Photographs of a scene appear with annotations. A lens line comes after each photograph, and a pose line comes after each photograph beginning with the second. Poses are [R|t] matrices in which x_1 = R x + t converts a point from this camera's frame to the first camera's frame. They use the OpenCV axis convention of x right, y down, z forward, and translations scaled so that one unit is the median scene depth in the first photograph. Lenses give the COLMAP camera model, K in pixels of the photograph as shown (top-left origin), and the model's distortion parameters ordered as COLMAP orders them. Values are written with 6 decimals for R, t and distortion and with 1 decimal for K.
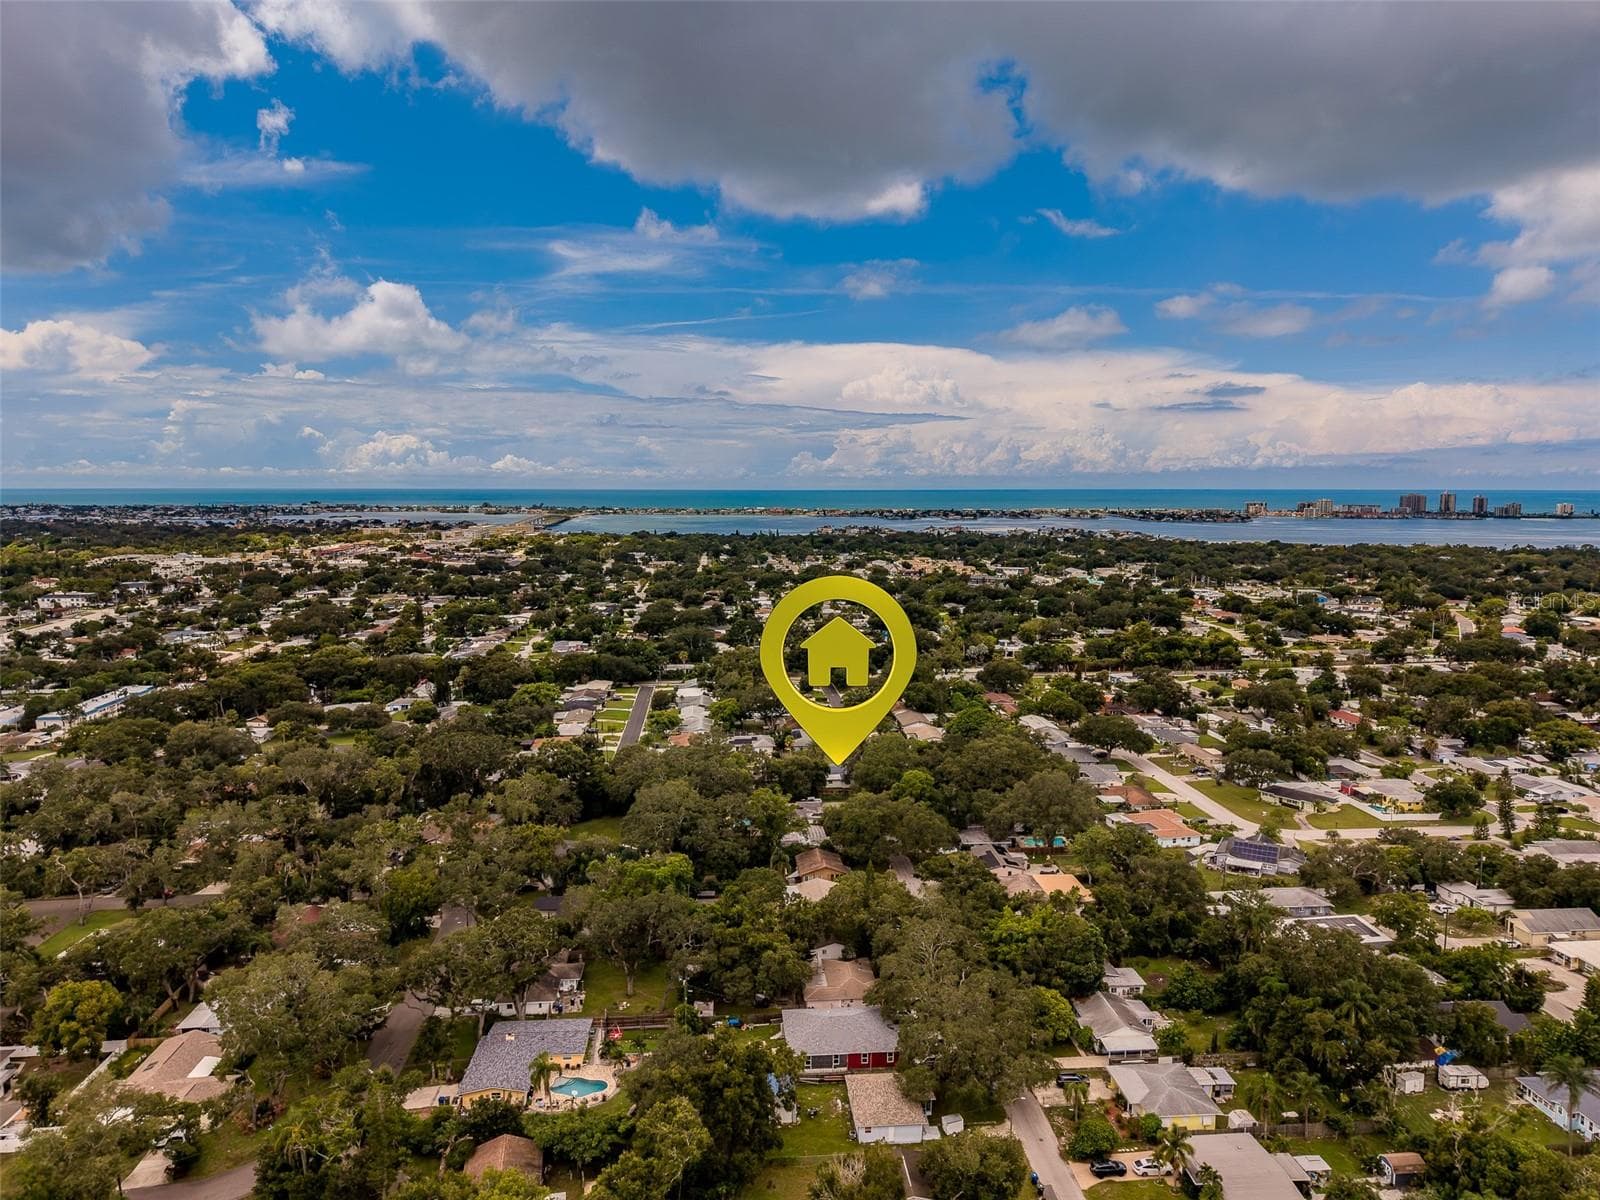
lens RADIAL K [[1072.6, 0, 800.9], [0, 1072.6, 604.3], [0, 0, 1]] dist [0.018641, -0.012302]
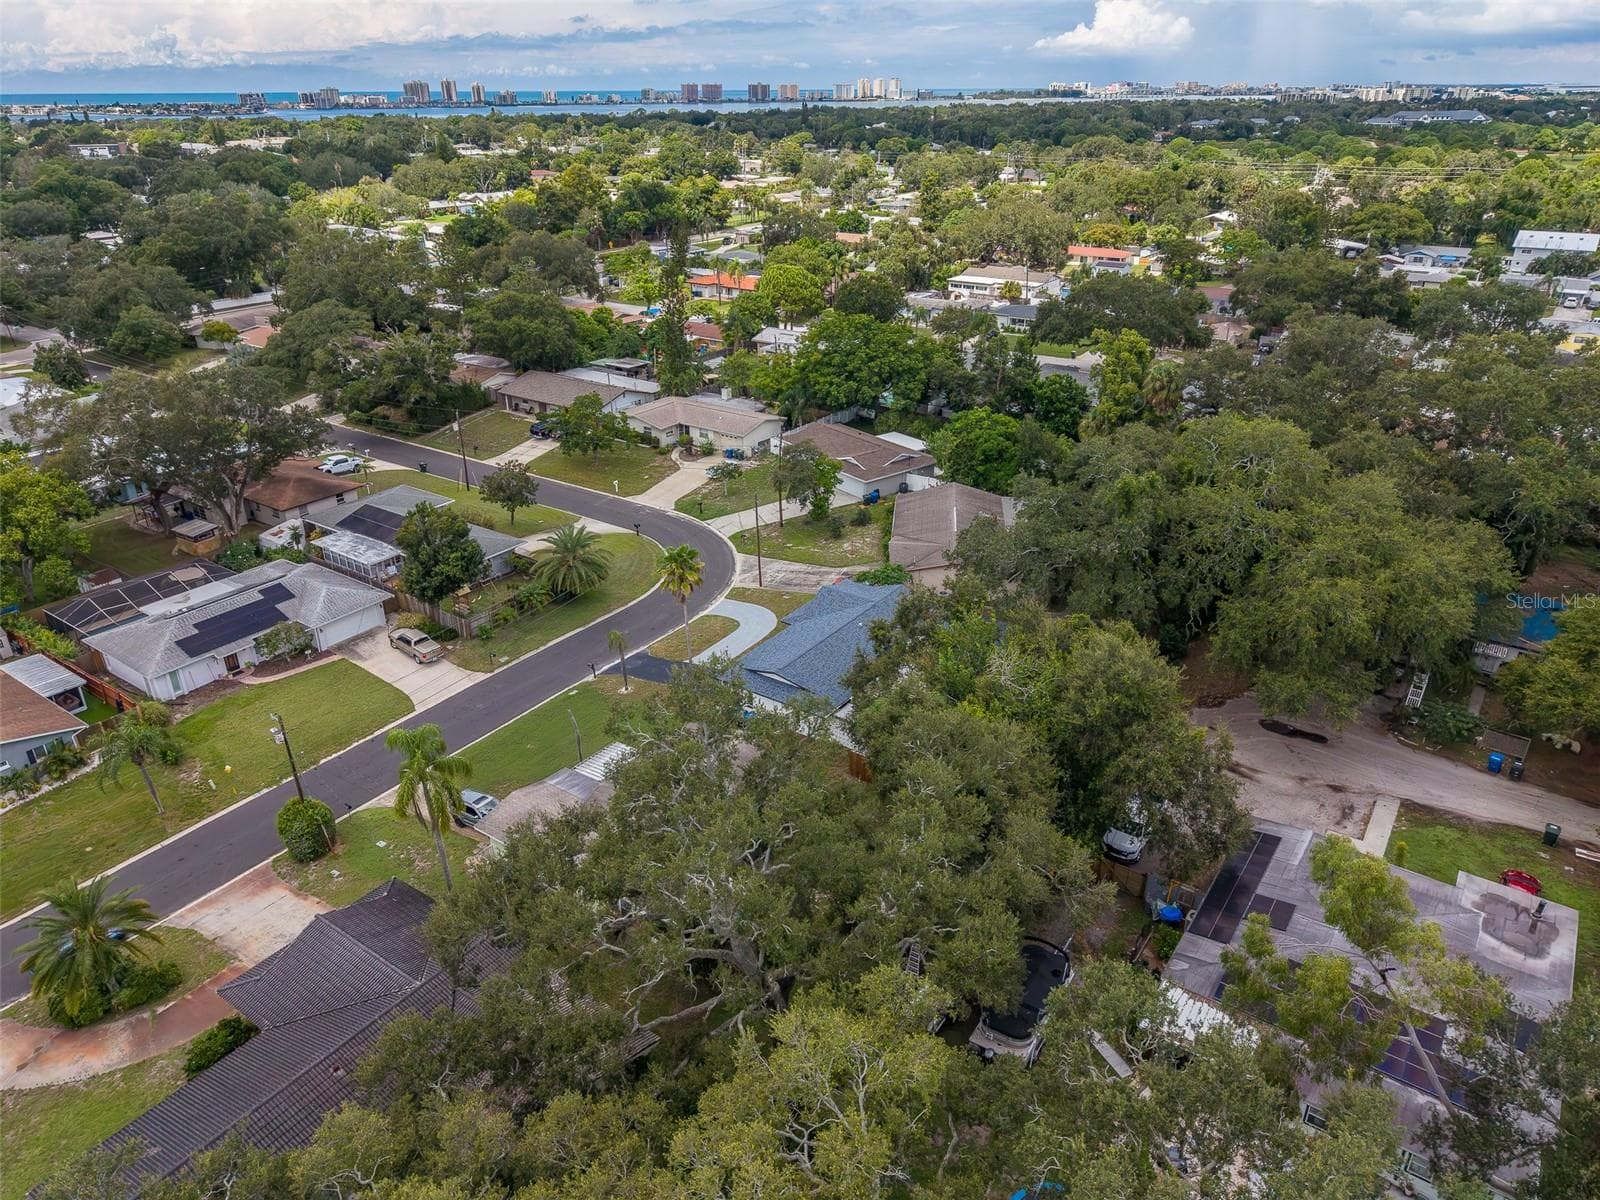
lens RADIAL K [[1056.8, 0, 798.2], [0, 1056.8, 636.9], [0, 0, 1]] dist [0.035180, -0.026663]
pose [[0.653129, -0.356080, 0.668304, -0.111297], [0.093594, 0.913737, 0.395380, 0.047539], [-0.751440, -0.195685, 0.630115, 0.686687]]
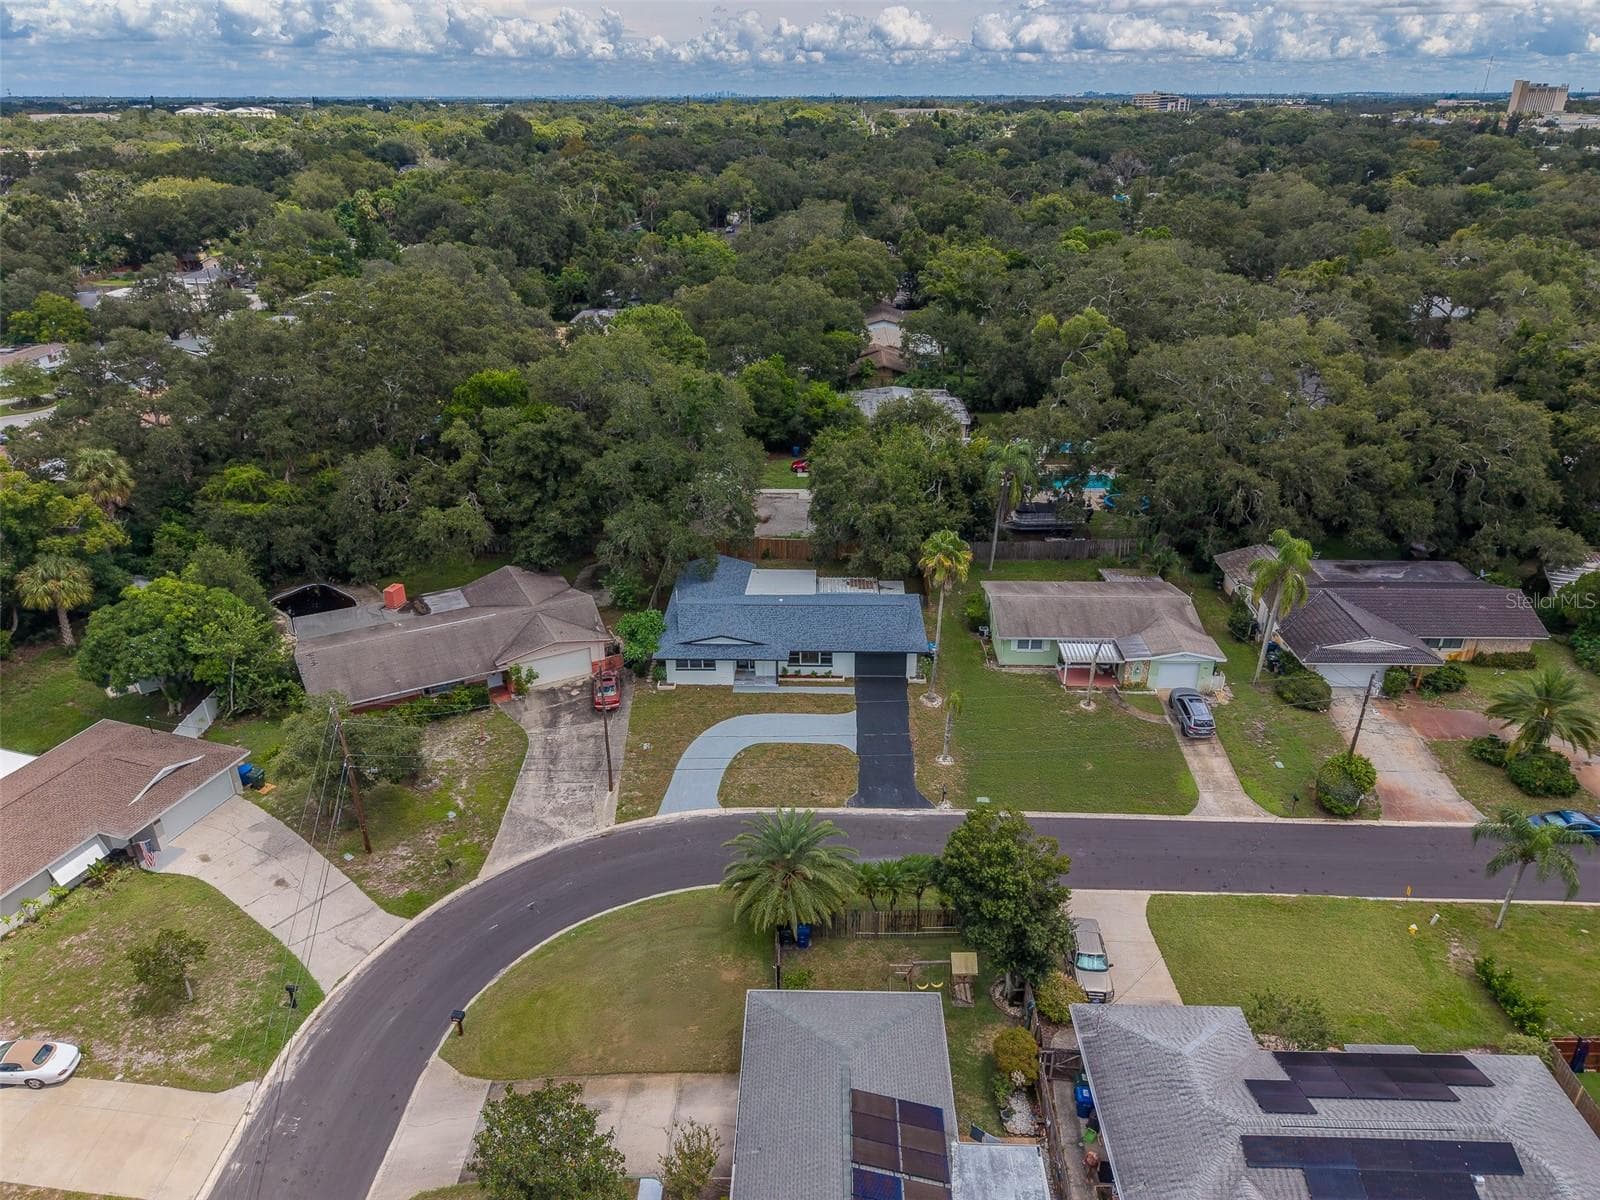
lens RADIAL K [[1072.6, 0, 800.9], [0, 1072.6, 604.3], [0, 0, 1]] dist [0.018641, -0.012302]
pose [[-0.993632, -0.049608, 0.101162, -0.001622], [0.011171, 0.850053, 0.526578, 0.020787], [-0.112116, 0.524355, -0.844086, 0.957016]]
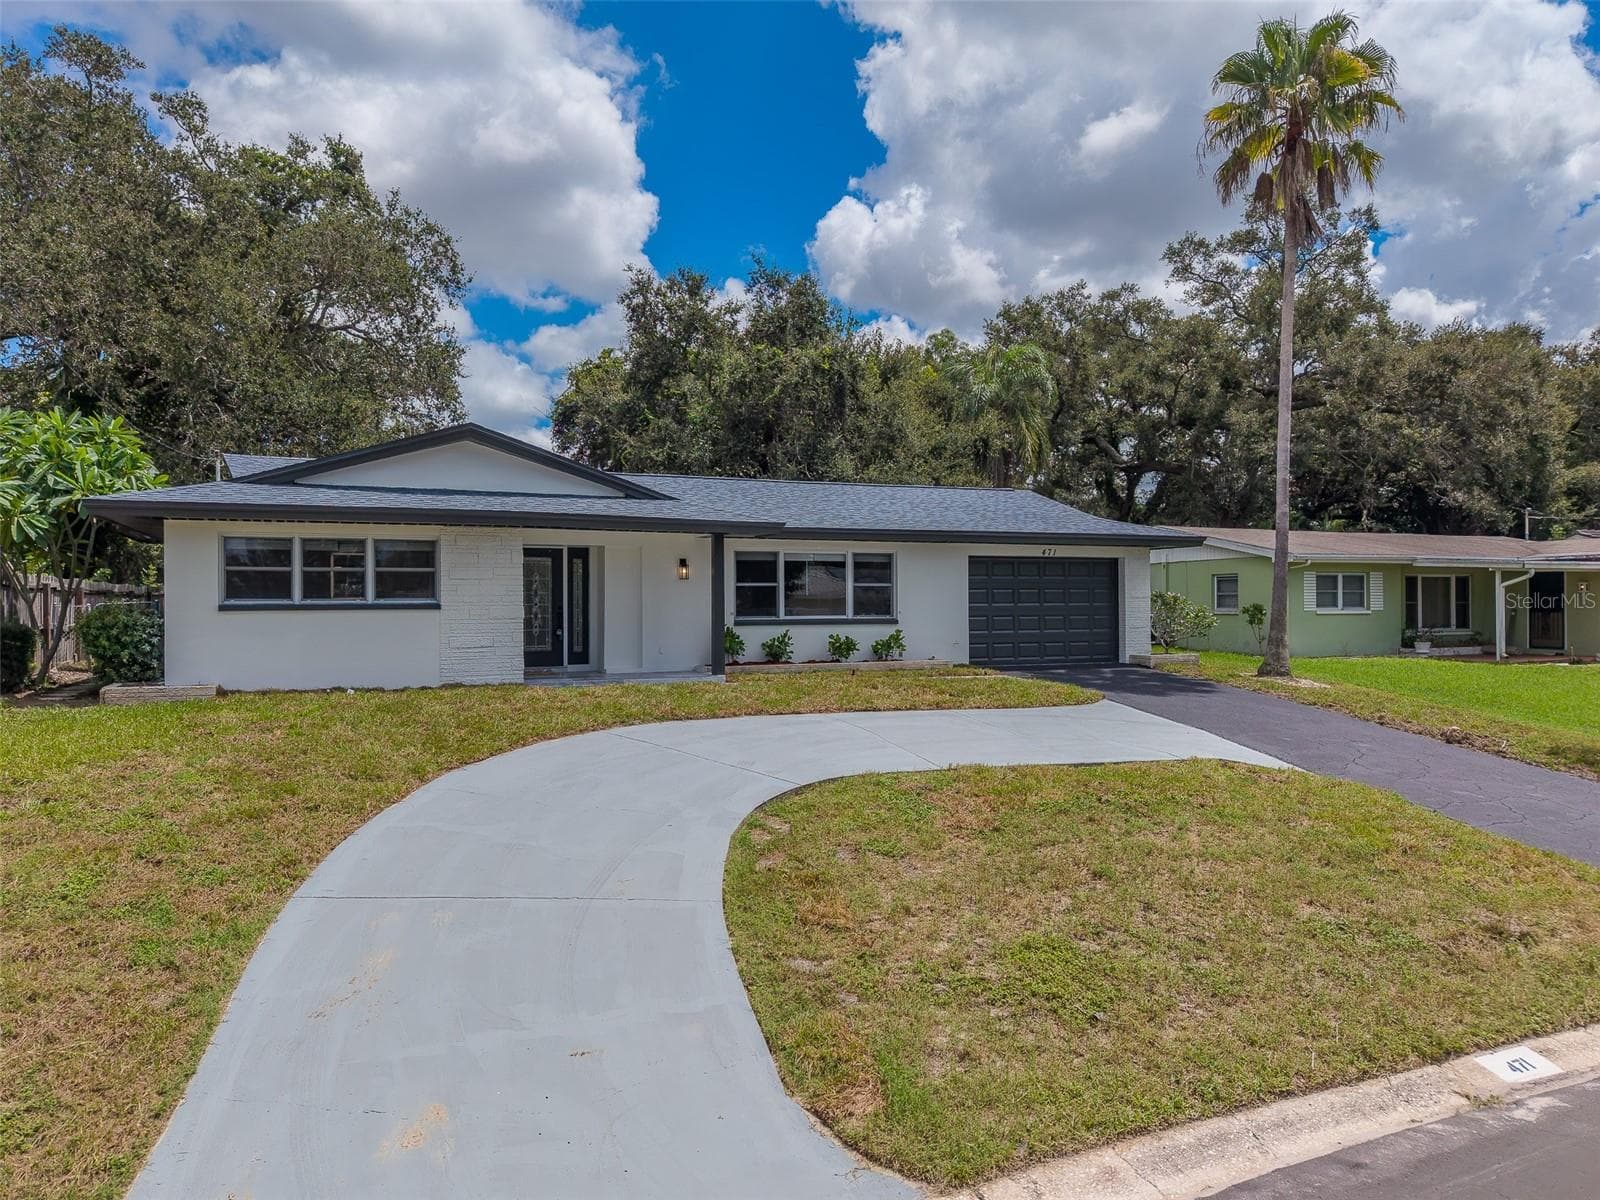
lens RADIAL K [[1059.1, 0, 802.8], [0, 1059.1, 636.8], [0, 0, 1]] dist [0.009835, -0.006676]
pose [[-0.952902, 0.007703, -0.303181, 0.029303], [-0.032826, 0.991185, 0.128357, 0.120563], [0.301498, 0.132264, -0.944249, 0.851669]]
